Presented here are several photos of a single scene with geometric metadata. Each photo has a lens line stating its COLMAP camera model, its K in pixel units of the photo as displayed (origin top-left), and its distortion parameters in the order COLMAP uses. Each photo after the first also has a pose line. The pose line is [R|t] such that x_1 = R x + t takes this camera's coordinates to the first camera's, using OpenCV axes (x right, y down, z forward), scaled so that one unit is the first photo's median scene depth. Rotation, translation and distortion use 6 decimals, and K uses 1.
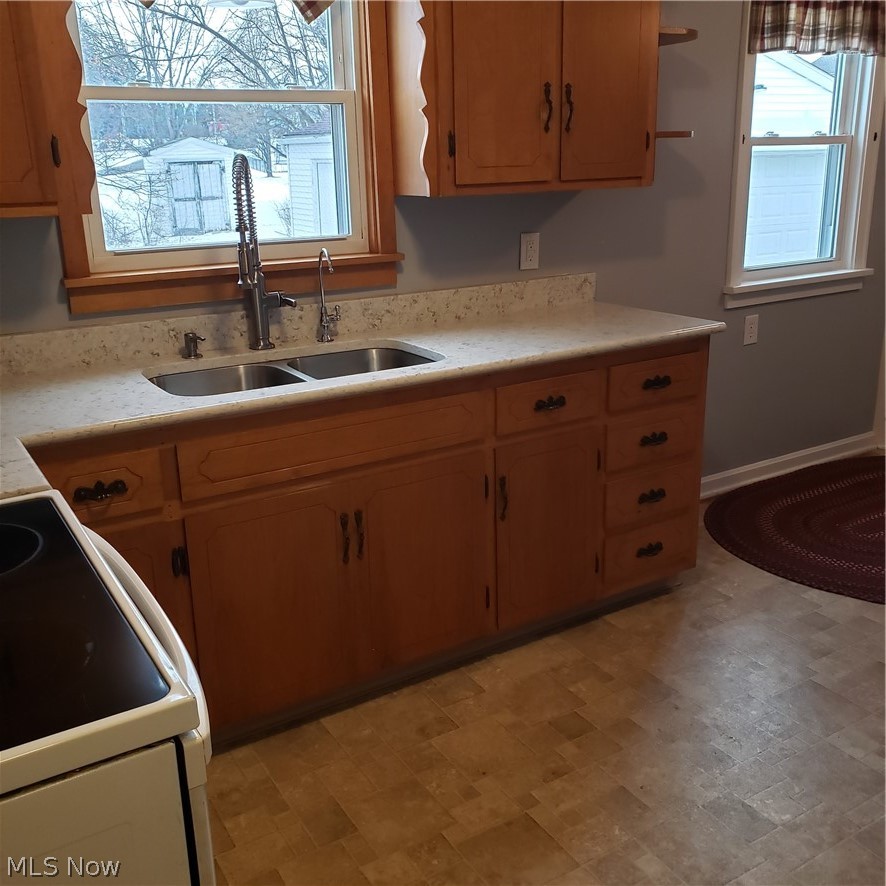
lens RADIAL K [[925.9, 0, 449.5], [0, 925.9, 444.8], [0, 0, 1]] dist [0.037550, 0.000000]
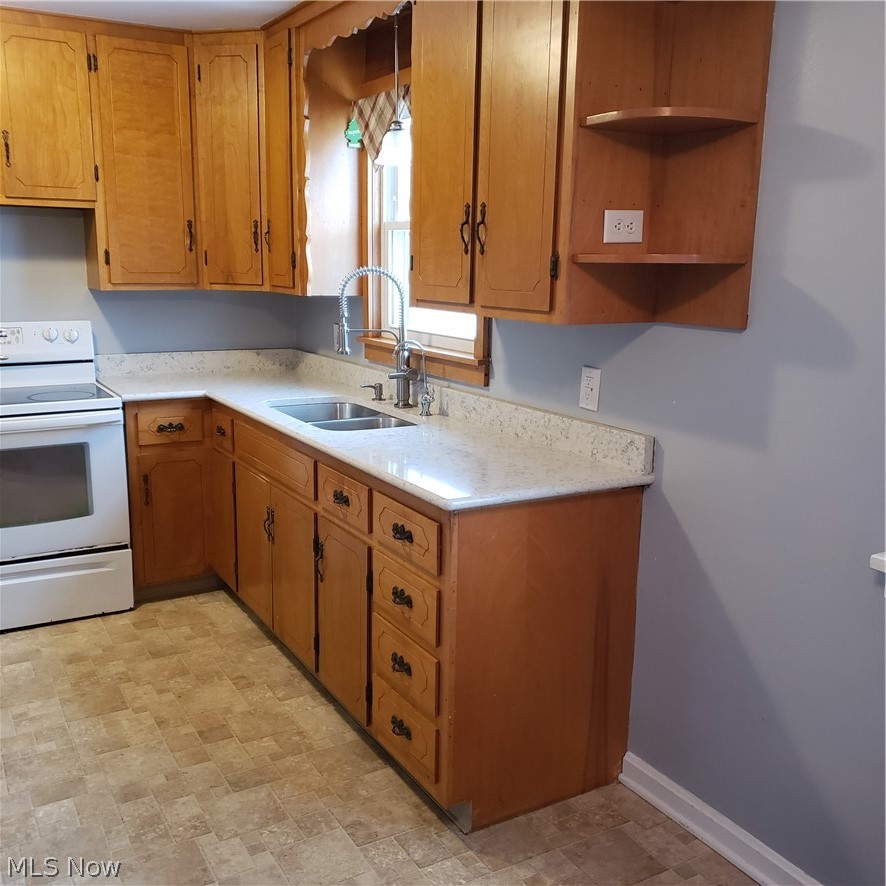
lens RADIAL K [[925.9, 0, 426.6], [0, 925.9, 429.8], [0, 0, 1]] dist [0.037550, 0.000000]
pose [[-0.044981, 0.206761, -0.977357, 1.118701], [-0.316237, 0.925087, 0.210257, -0.367899], [0.947613, 0.318534, 0.023774, 1.021300]]
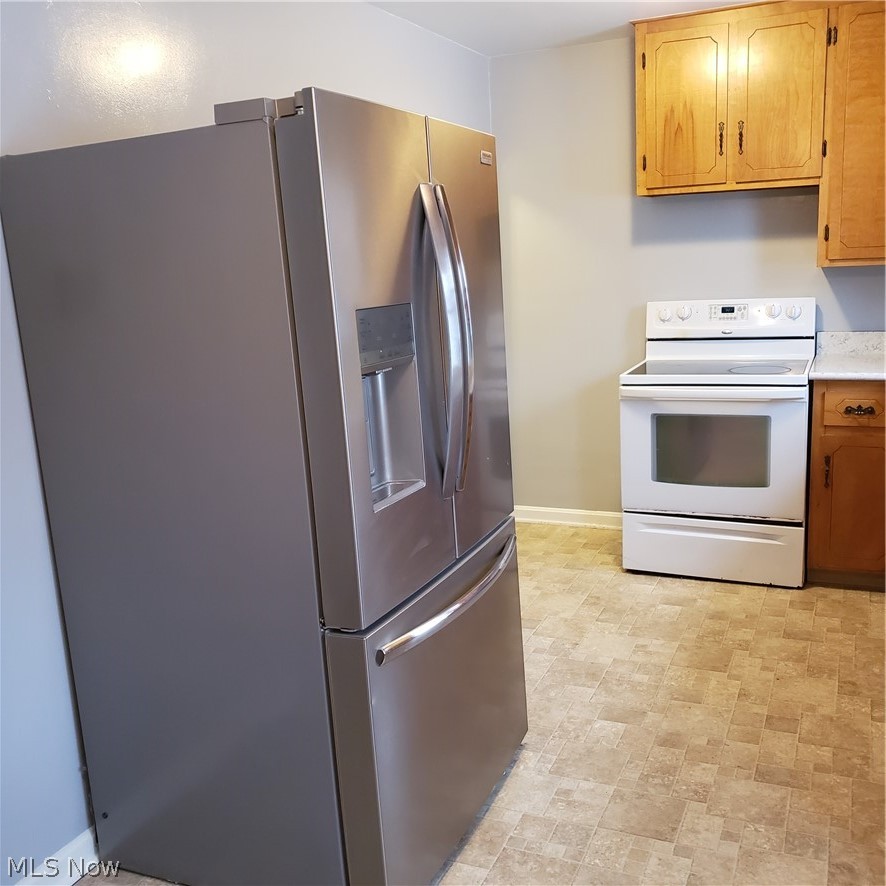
lens RADIAL K [[925.9, 0, 460.7], [0, 925.9, 423.3], [0, 0, 1]] dist [0.037550, 0.000000]
pose [[-0.811183, 0.167435, -0.560310, 0.970052], [-0.117159, 0.892180, 0.436221, -0.457997], [0.572936, 0.419501, -0.704105, 1.325679]]
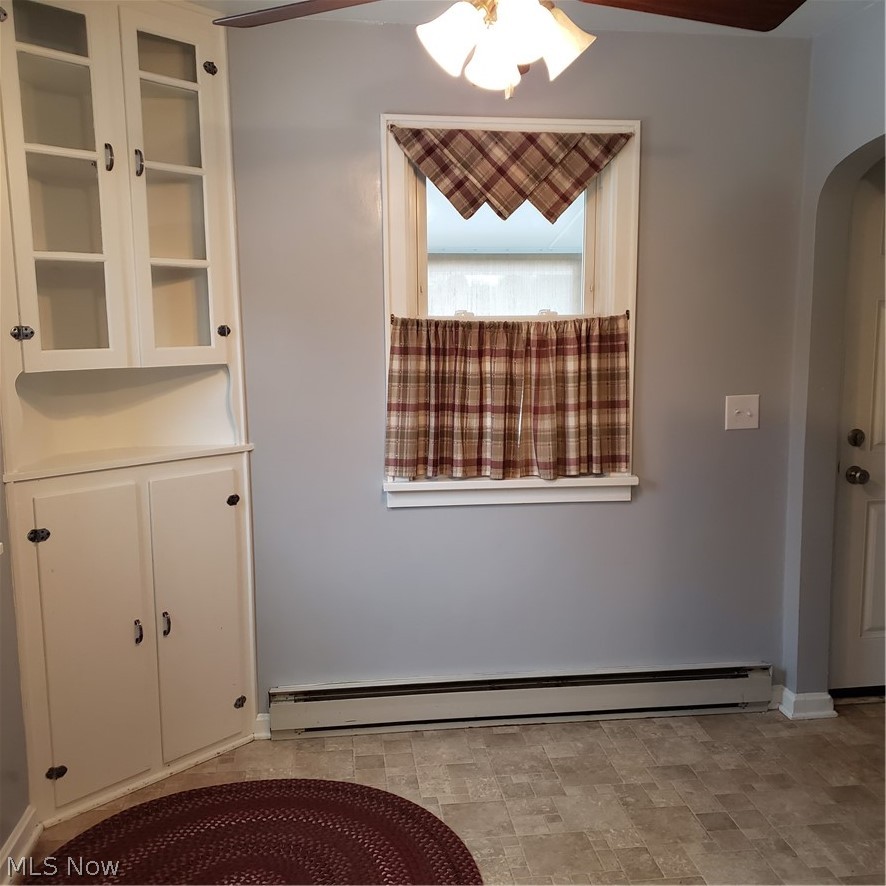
lens RADIAL K [[925.9, 0, 438.5], [0, 925.9, 455.2], [0, 0, 1]] dist [0.037550, 0.000000]
pose [[0.429603, -0.112609, 0.895969, 0.111395], [0.273117, 0.961928, -0.010056, -0.251685], [-0.860725, 0.249025, 0.444003, 0.804765]]
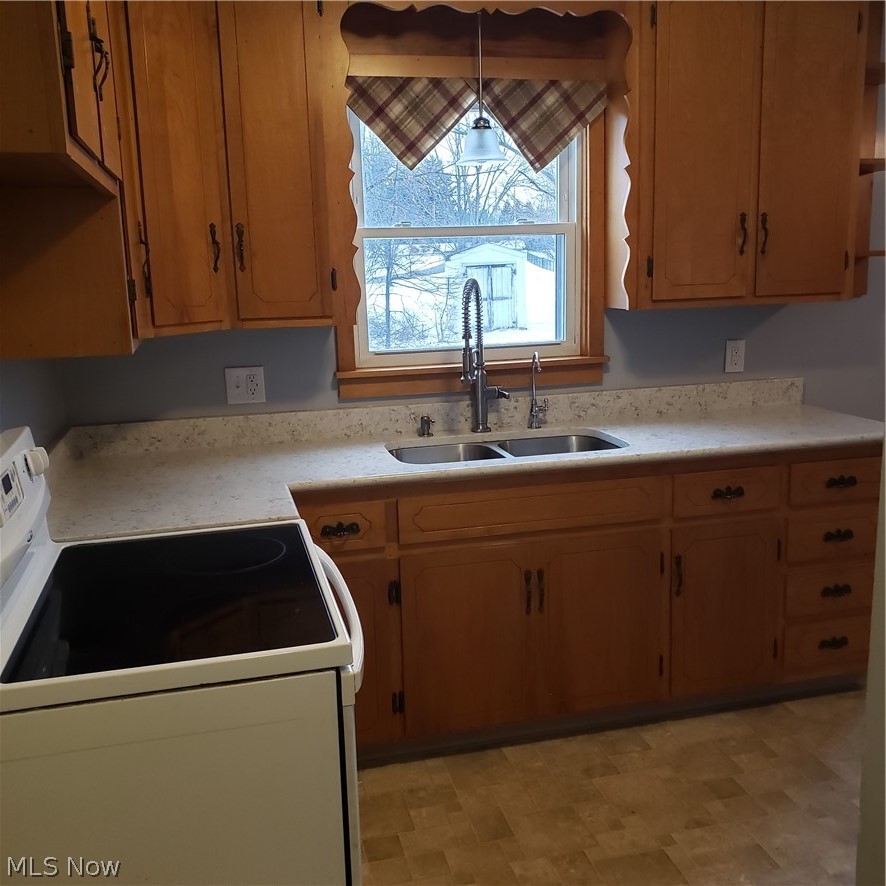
lens RADIAL K [[925.9, 0, 441.4], [0, 925.9, 452.2], [0, 0, 1]] dist [0.037550, 0.000000]
pose [[0.952047, 0.055169, -0.300938, 0.113763], [-0.083198, 0.993225, -0.081126, 0.025394], [0.294423, 0.102273, 0.950187, -0.162611]]
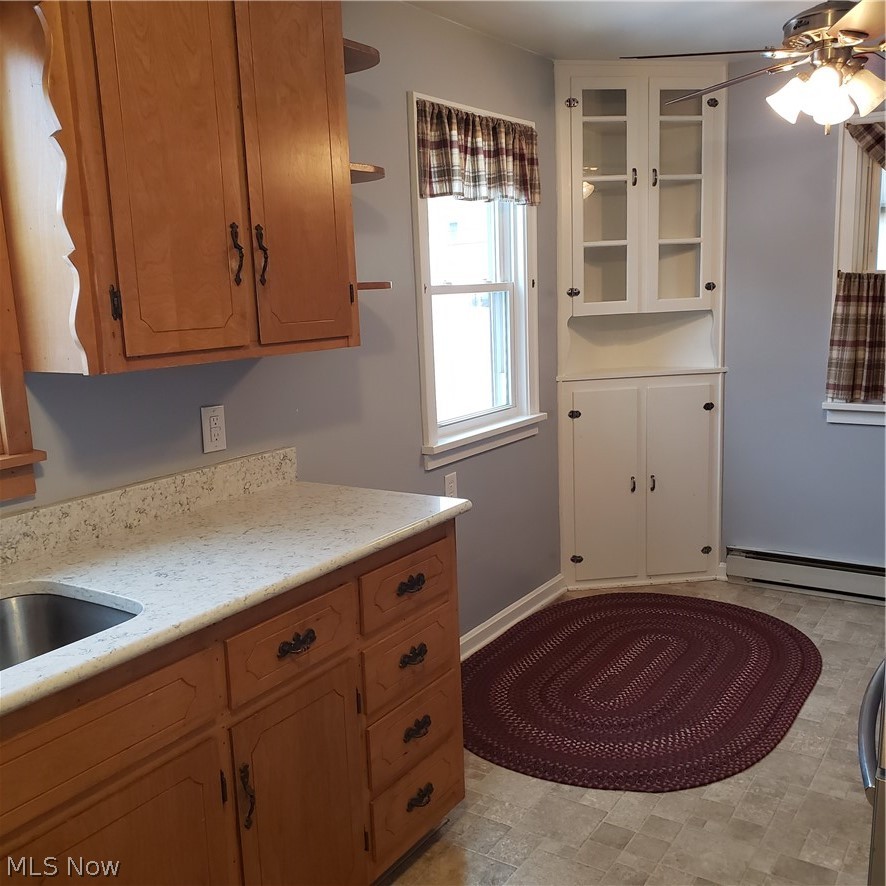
lens RADIAL K [[925.9, 0, 434.2], [0, 925.9, 451.0], [0, 0, 1]] dist [0.037550, 0.000000]
pose [[0.914429, -0.086860, 0.395316, -0.064678], [0.139944, 0.984314, -0.107436, -0.098352], [-0.379783, 0.153565, 0.912241, 0.267932]]
